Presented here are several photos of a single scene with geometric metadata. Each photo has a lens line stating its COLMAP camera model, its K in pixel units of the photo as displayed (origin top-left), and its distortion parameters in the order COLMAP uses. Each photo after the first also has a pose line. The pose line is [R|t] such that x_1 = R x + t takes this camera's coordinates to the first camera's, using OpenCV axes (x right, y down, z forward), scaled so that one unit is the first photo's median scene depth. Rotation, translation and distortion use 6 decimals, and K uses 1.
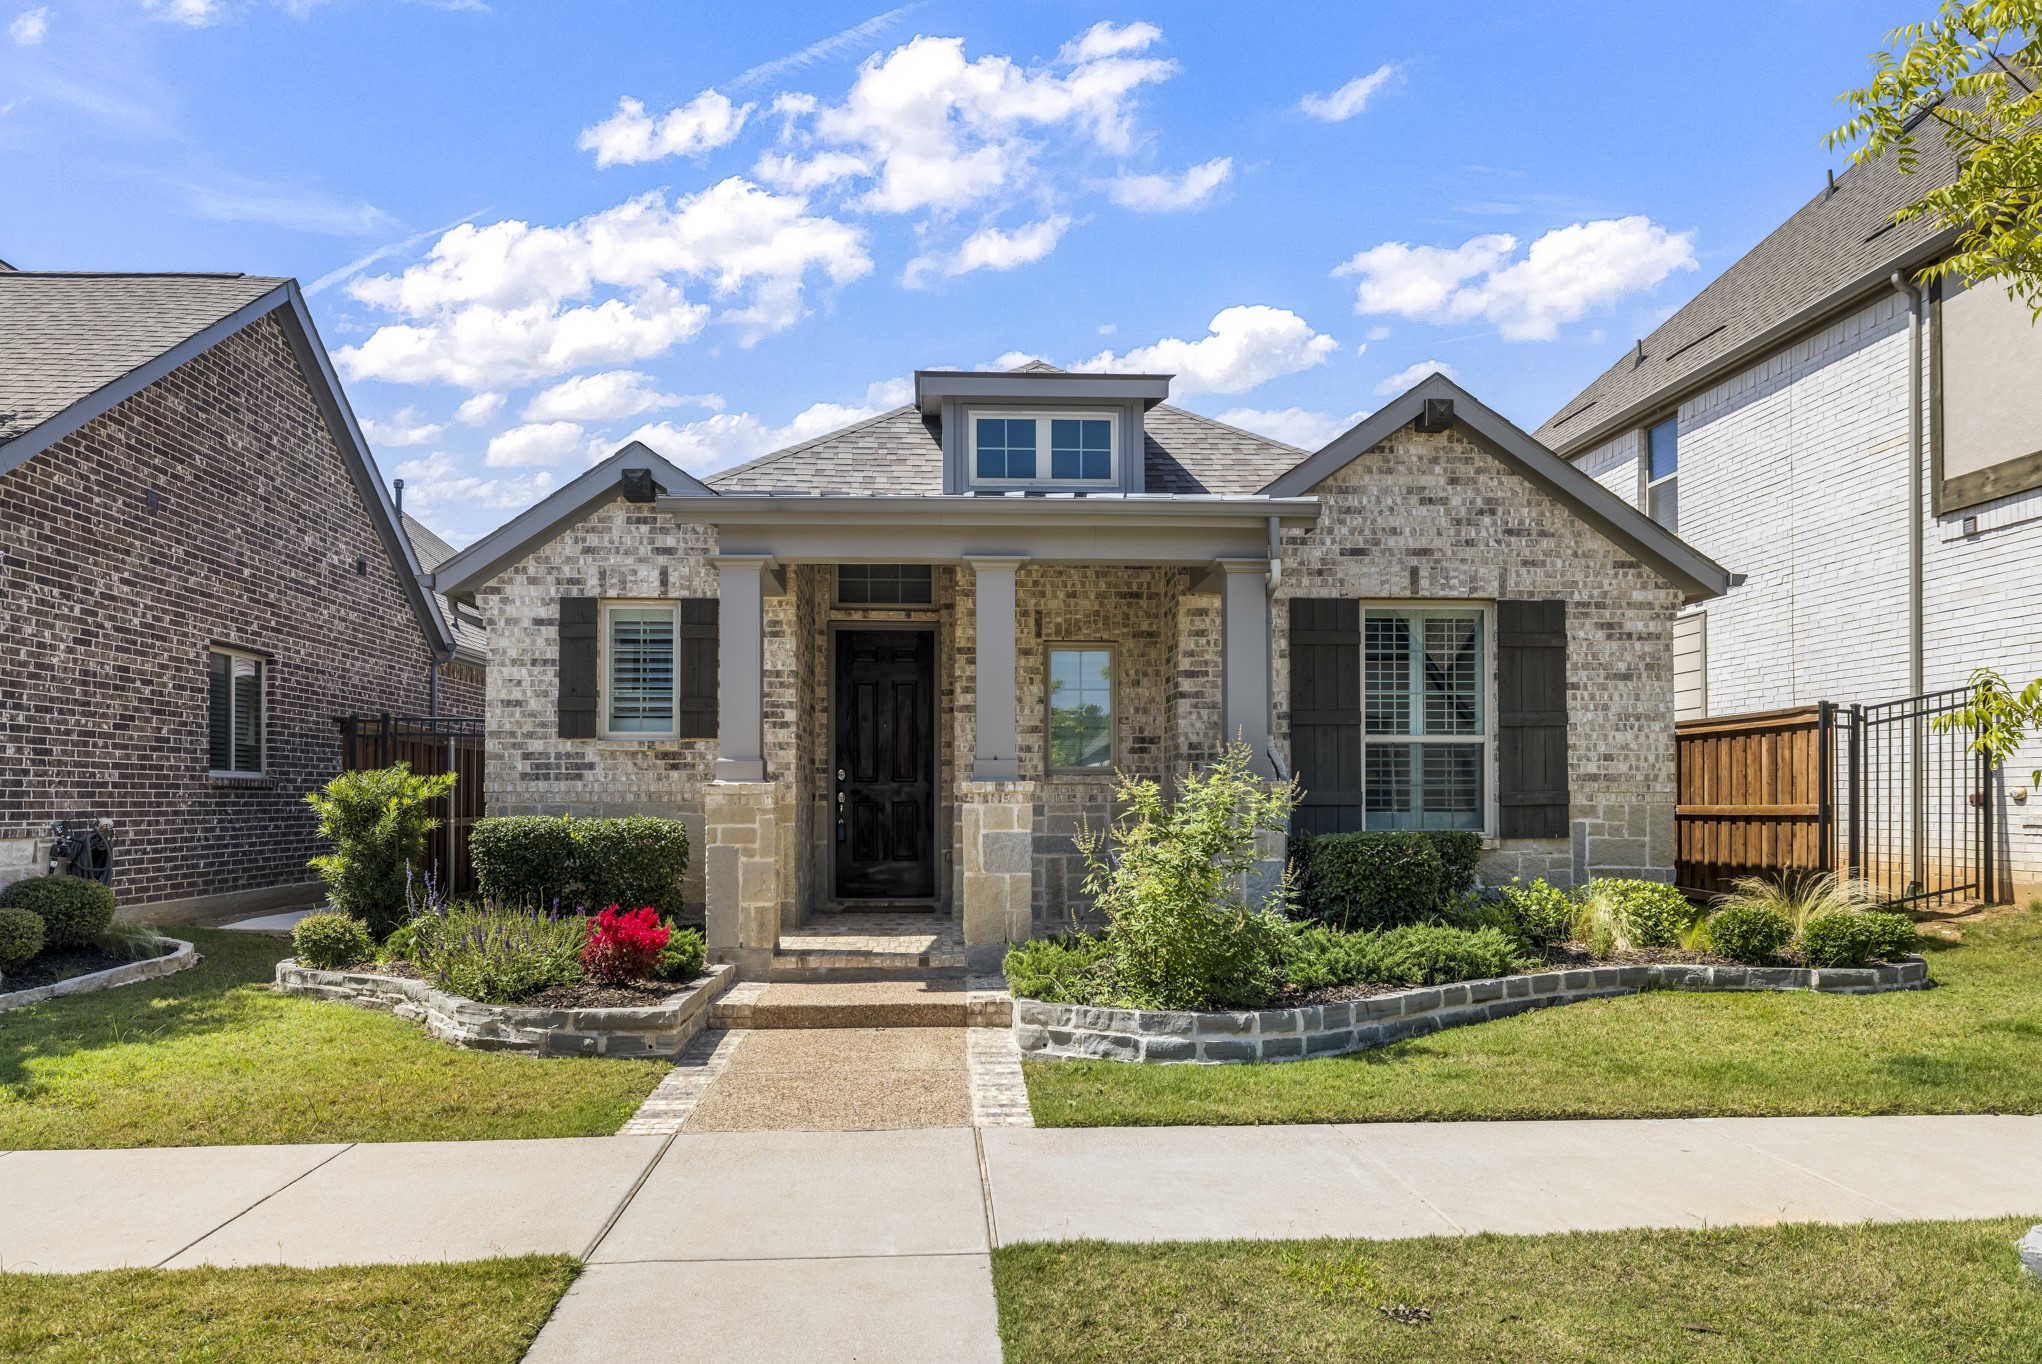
lens RADIAL K [[1361.8, 0, 1017.6], [0, 1361.8, 792.7], [0, 0, 1]] dist [-0.000454, -0.000835]
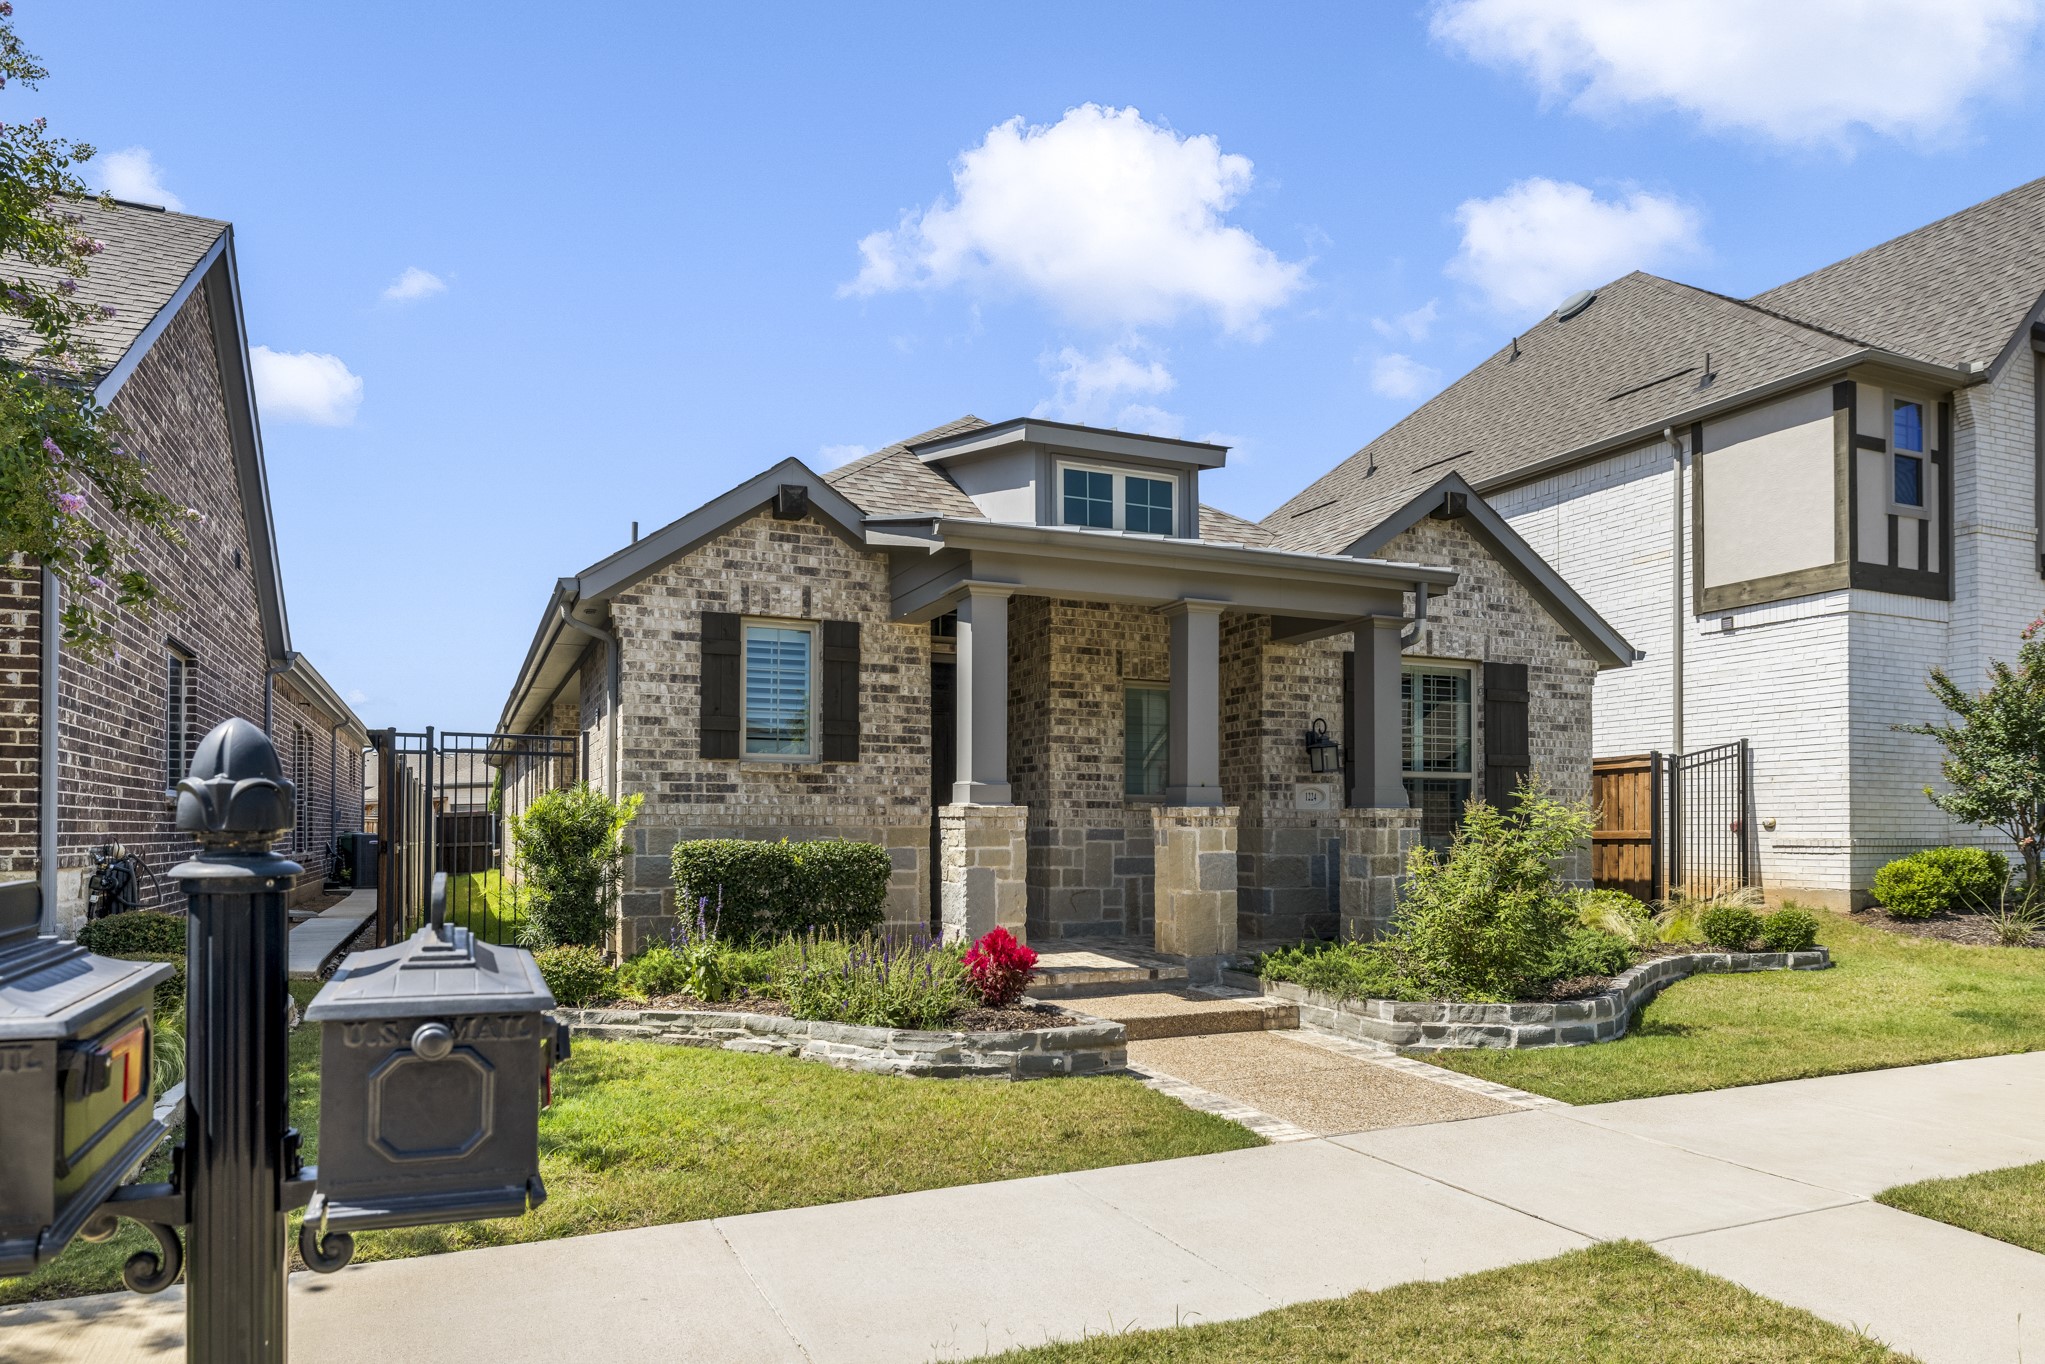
lens RADIAL K [[1258.6, 0, 1022.3], [0, 1258.6, 821.3], [0, 0, 1]] dist [-0.002744, -0.000495]
pose [[0.936248, 0.004109, 0.351317, -0.434190], [-0.003374, 0.999991, -0.002702, 0.005694], [-0.351324, 0.001345, 0.936253, 0.092710]]
